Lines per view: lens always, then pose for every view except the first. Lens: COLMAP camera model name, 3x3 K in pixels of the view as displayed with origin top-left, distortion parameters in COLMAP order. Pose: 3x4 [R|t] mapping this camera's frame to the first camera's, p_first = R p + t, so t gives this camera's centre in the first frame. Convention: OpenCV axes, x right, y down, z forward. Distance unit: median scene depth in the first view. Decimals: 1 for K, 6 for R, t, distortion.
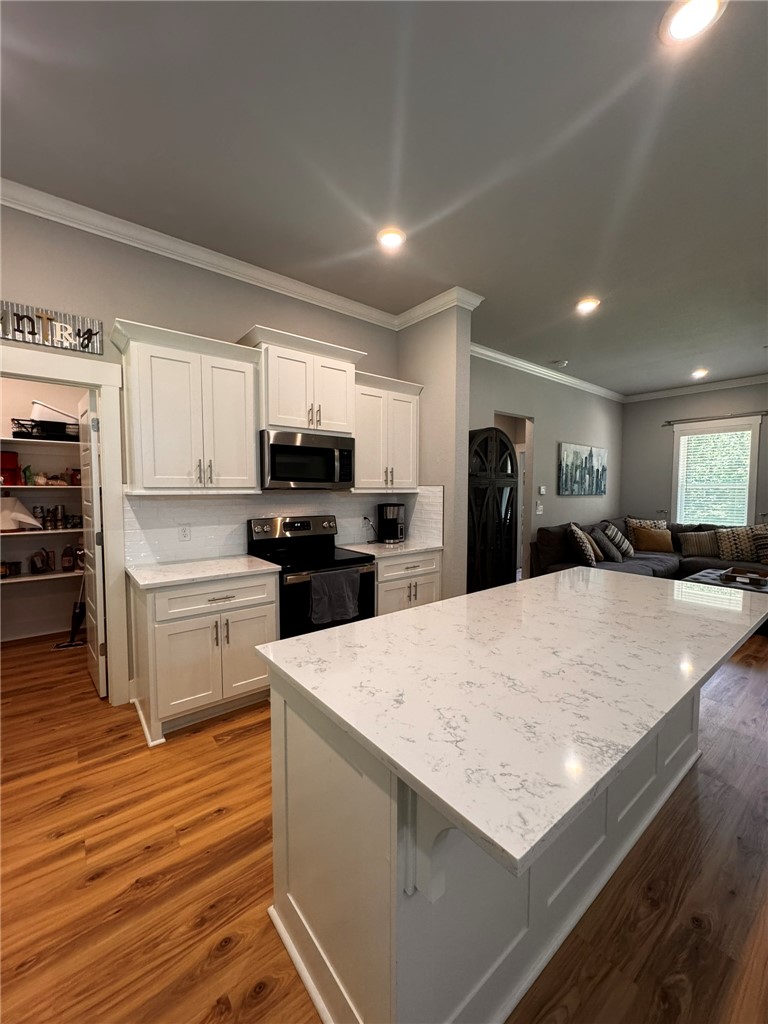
lens RADIAL K [[407.1, 0, 385.1], [0, 407.1, 513.1], [0, 0, 1]] dist [-0.003935, 0.000446]
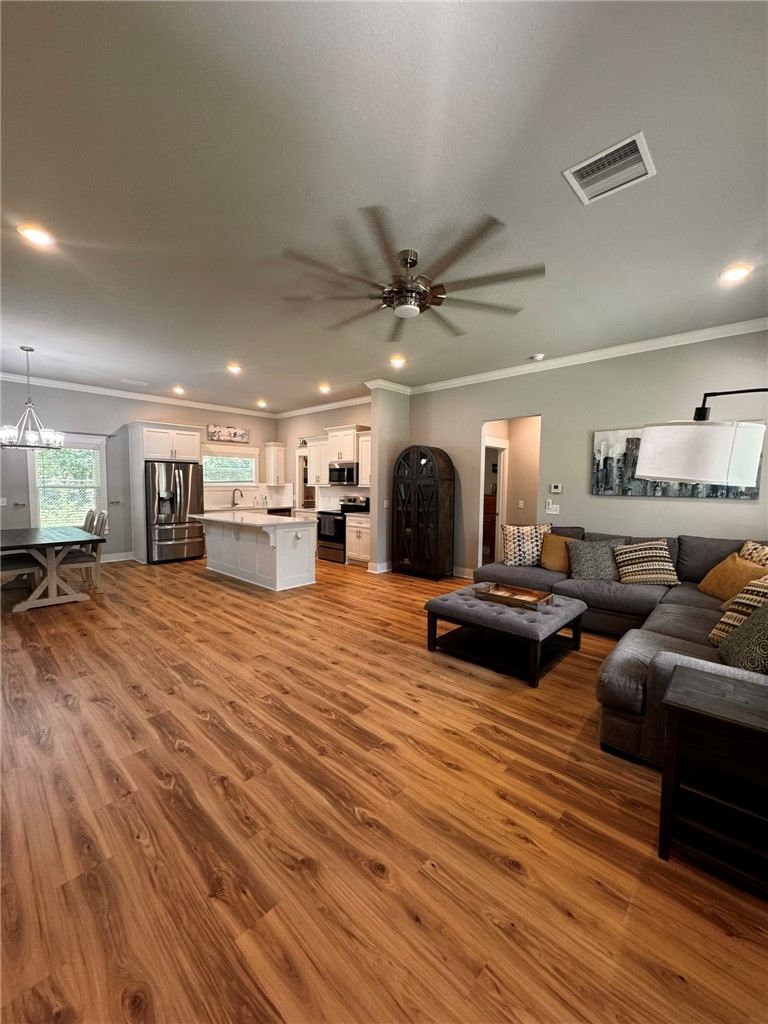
lens RADIAL K [[407.1, 0, 380.1], [0, 407.1, 510.3], [0, 0, 1]] dist [-0.003935, 0.000446]
pose [[0.141826, 0.062431, -0.987921, 2.667659], [-0.069133, 0.996197, 0.053029, -0.059229], [0.987475, 0.060777, 0.145602, 1.003866]]
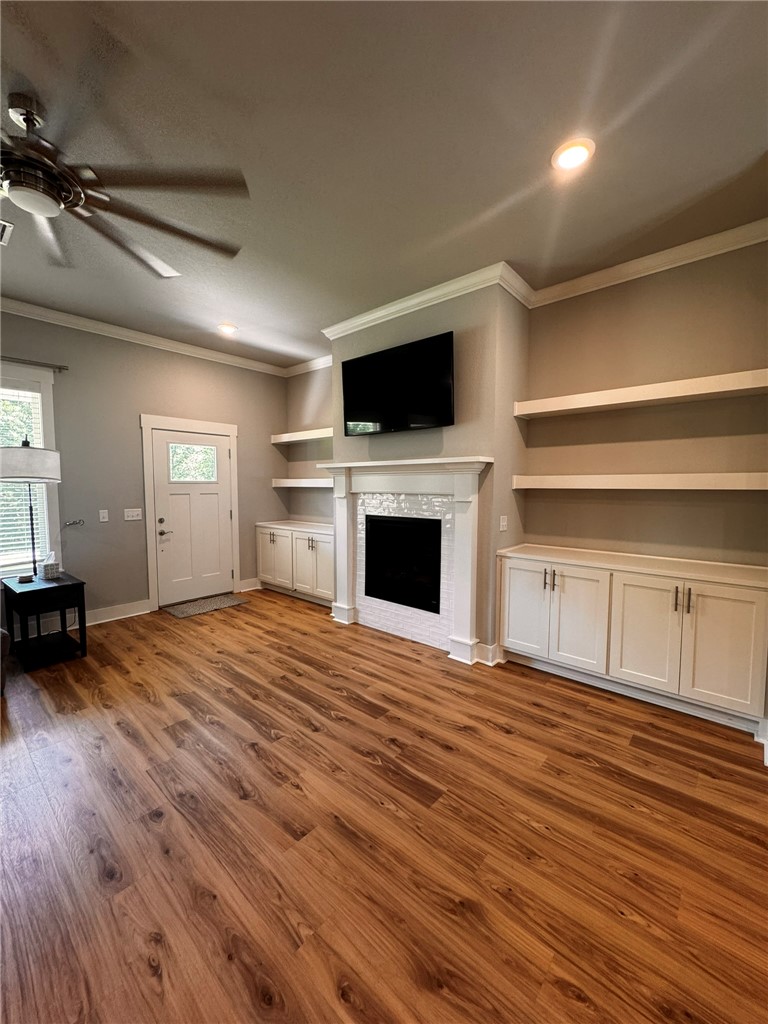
lens RADIAL K [[407.1, 0, 382.2], [0, 407.1, 508.5], [0, 0, 1]] dist [-0.003935, 0.000446]
pose [[-0.174572, -0.059816, 0.982826, 0.797574], [0.058313, 0.995773, 0.070962, -0.050940], [-0.982916, 0.069700, -0.170346, 0.794580]]
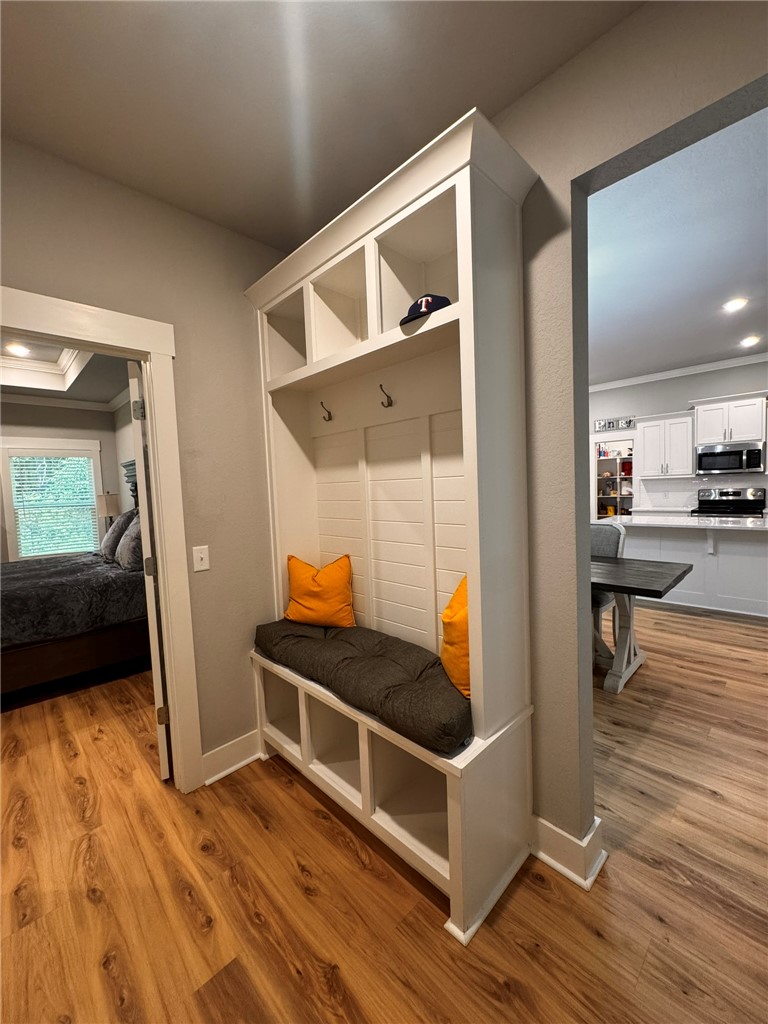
lens RADIAL K [[407.1, 0, 386.5], [0, 407.1, 512.7], [0, 0, 1]] dist [-0.003935, 0.000446]
pose [[0.111591, 0.068124, -0.991416, 0.084534], [-0.019794, 0.997602, 0.066321, -0.038803], [0.993557, 0.012223, 0.112672, 0.551069]]
